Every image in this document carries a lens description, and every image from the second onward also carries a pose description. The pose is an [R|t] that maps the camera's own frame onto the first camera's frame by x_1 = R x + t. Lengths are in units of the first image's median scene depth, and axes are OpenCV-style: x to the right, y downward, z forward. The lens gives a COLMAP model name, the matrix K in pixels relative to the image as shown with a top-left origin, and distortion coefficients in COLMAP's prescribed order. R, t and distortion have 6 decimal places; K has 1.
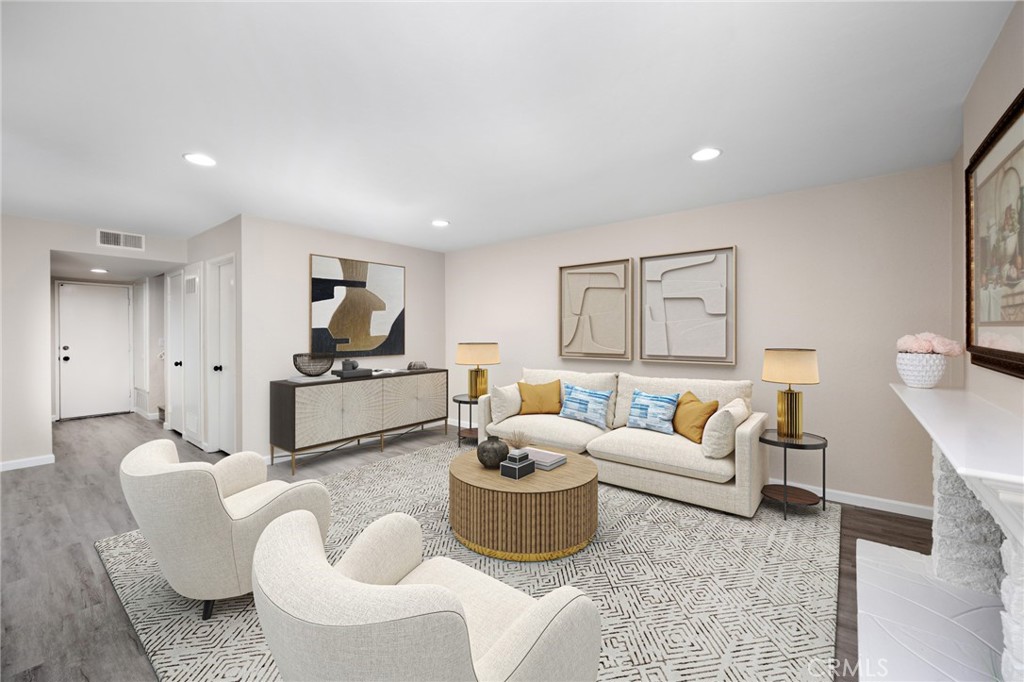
lens RADIAL K [[413.7, 0, 513.7], [0, 413.7, 331.9], [0, 0, 1]] dist [0.000206, 0.000371]
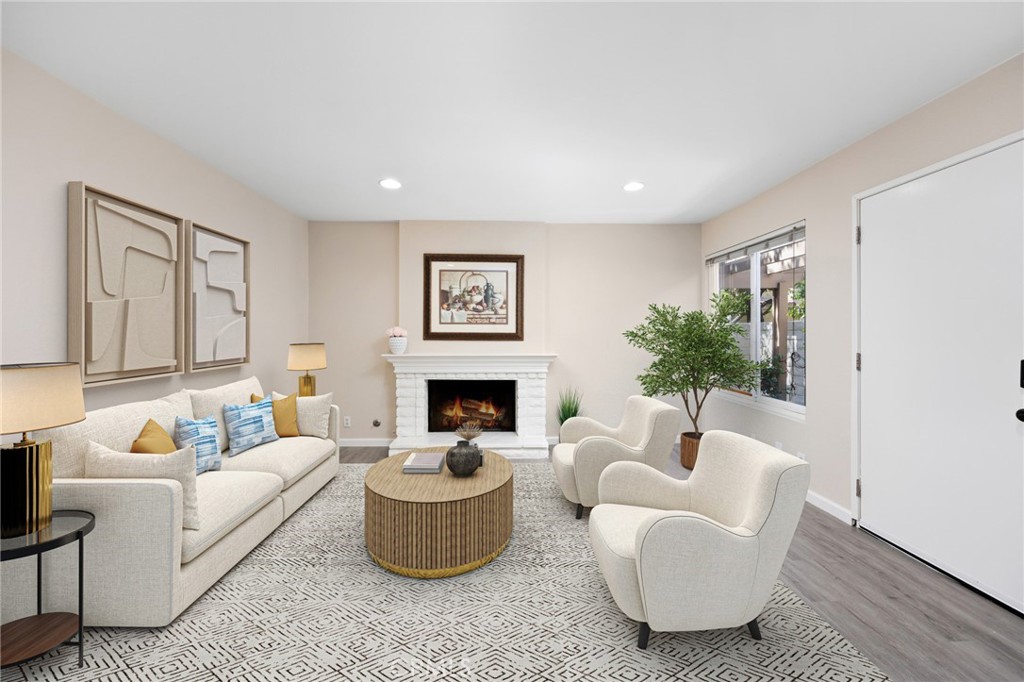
lens RADIAL K [[413.7, 0, 513.7], [0, 413.7, 331.9], [0, 0, 1]] dist [0.000206, 0.000371]
pose [[-0.666072, 0.005622, 0.745866, -0.598342], [0.004298, 0.999984, -0.003700, 0.008921], [-0.745875, 0.000741, -0.666085, 1.089914]]
